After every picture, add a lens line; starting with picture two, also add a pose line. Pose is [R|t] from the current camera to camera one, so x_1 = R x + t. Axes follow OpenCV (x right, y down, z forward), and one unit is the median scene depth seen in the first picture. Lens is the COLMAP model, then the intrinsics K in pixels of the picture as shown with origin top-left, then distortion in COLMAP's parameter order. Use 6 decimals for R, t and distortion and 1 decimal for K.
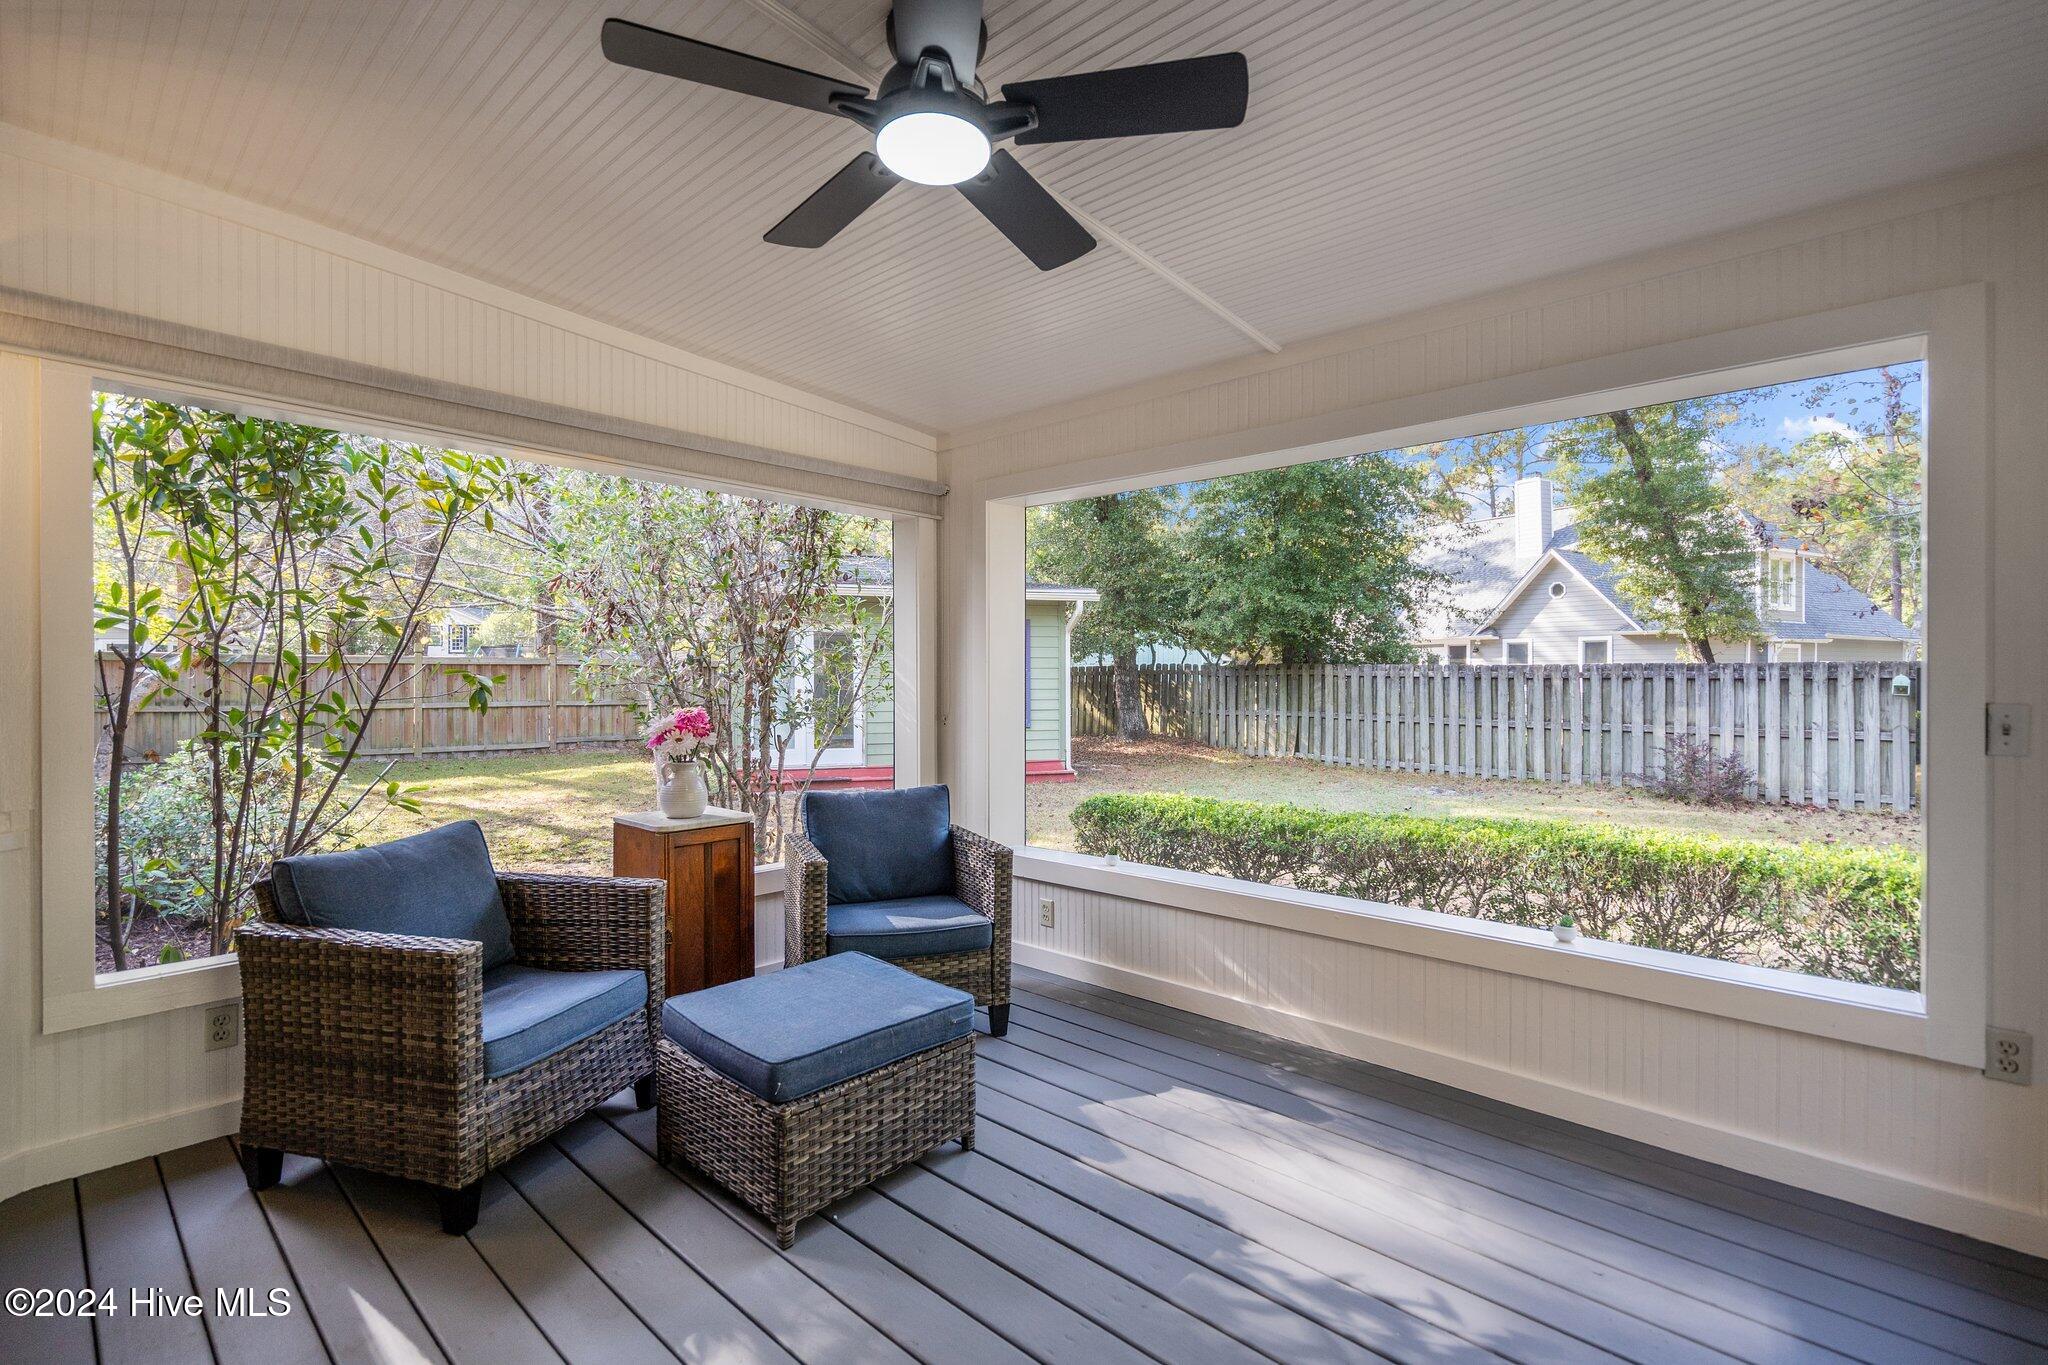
lens RADIAL K [[934.3, 0, 1015.7], [0, 934.3, 677.4], [0, 0, 1]] dist [-0.003407, -0.000147]
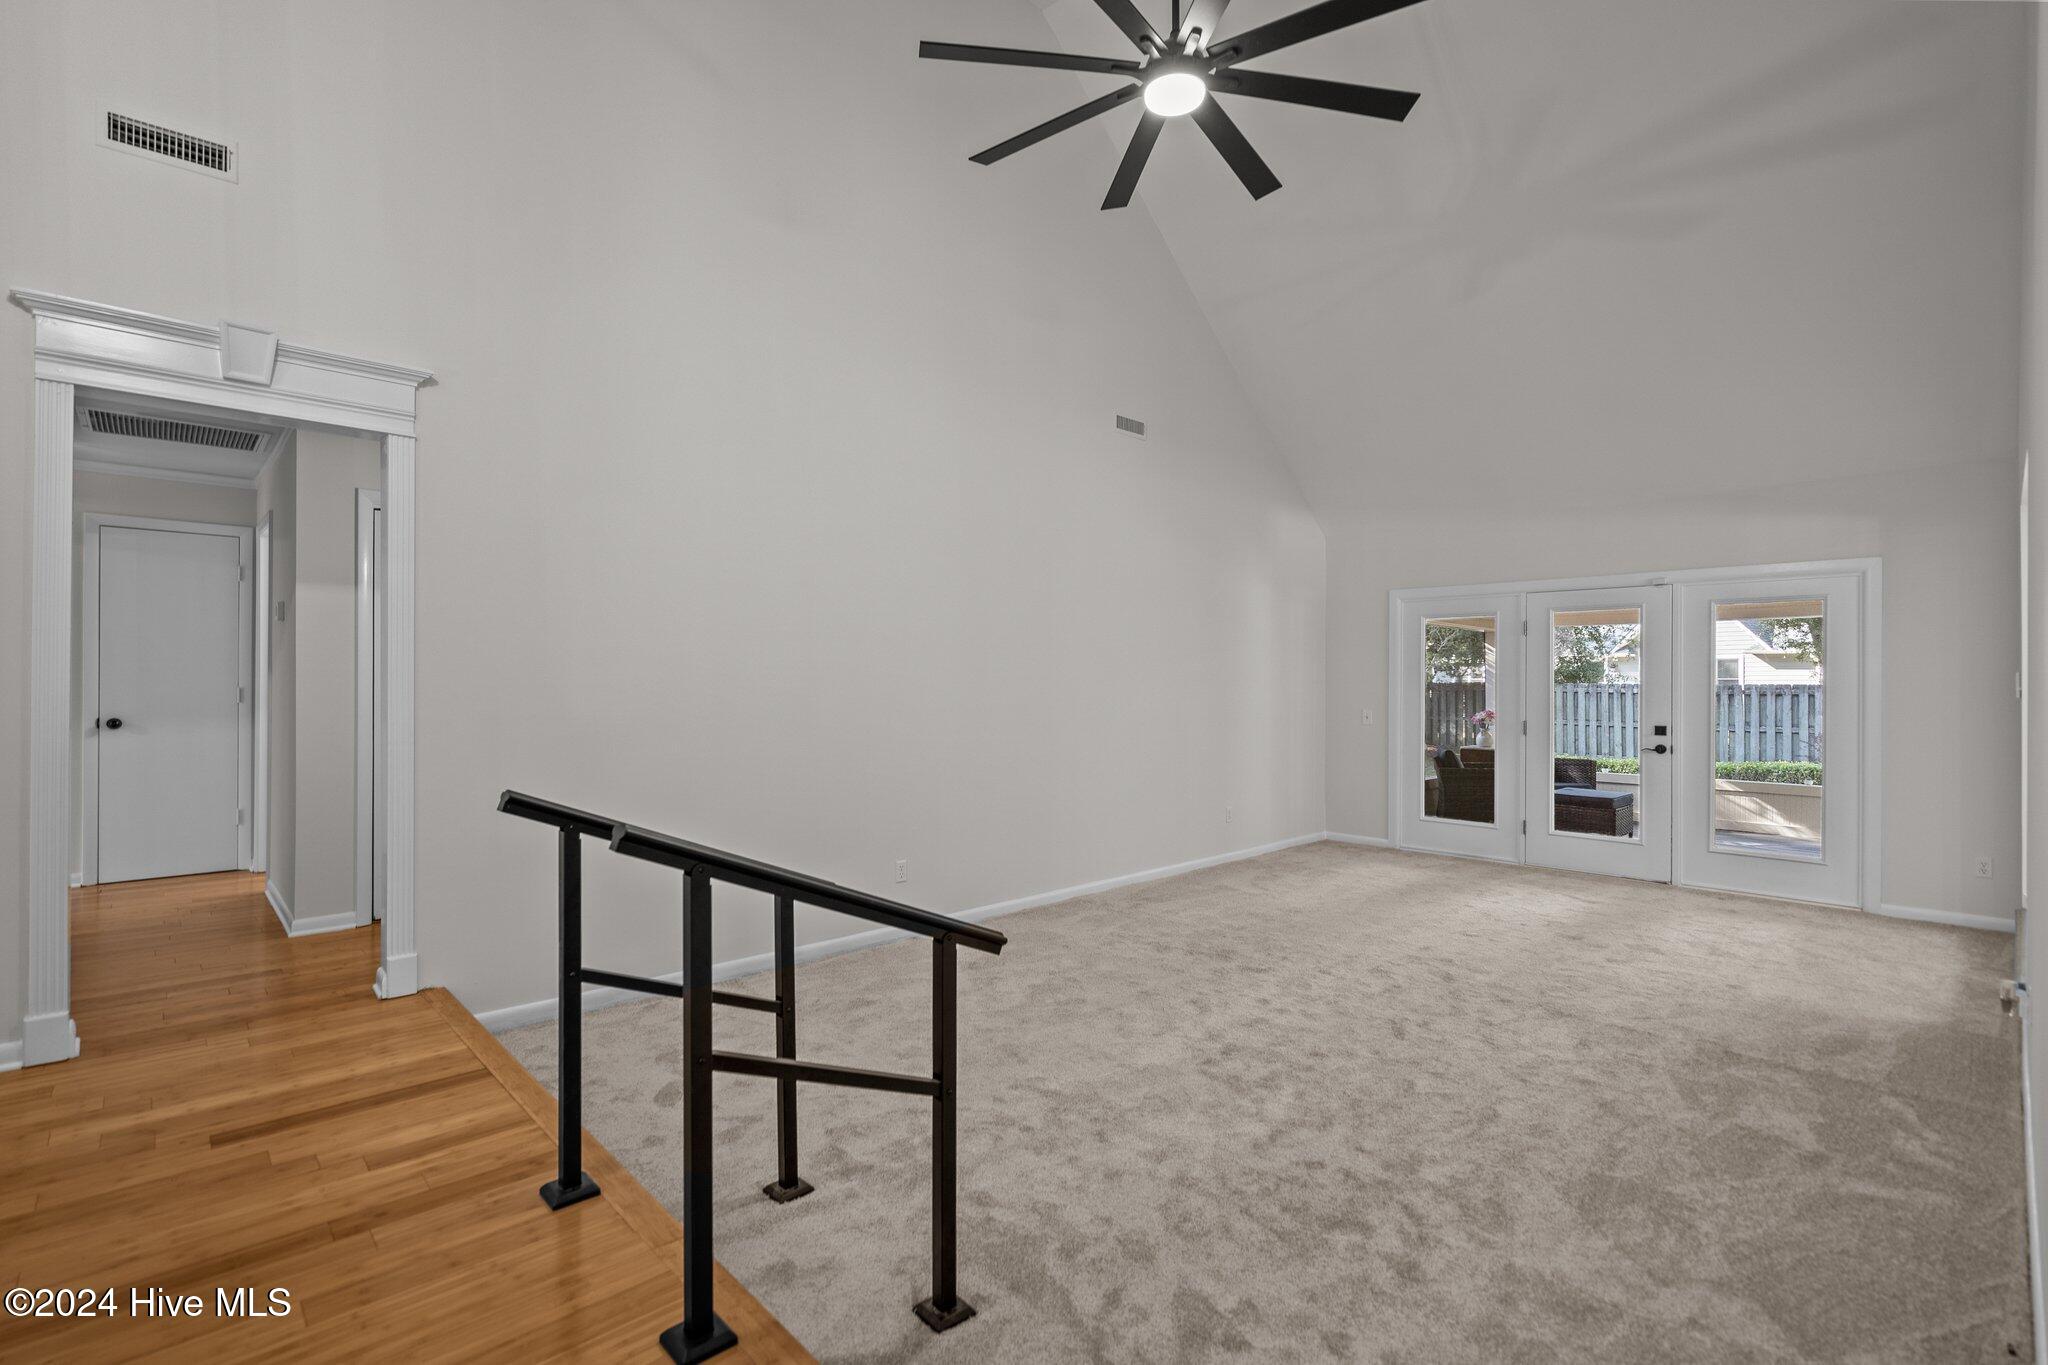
lens RADIAL K [[934.3, 0, 1023.8], [0, 934.3, 684.2], [0, 0, 1]] dist [-0.003407, -0.000147]
pose [[0.997394, 0.002947, -0.072087, -0.322020], [-0.003162, 0.999991, -0.002863, -0.006342], [0.072078, 0.003083, 0.997394, -0.410695]]
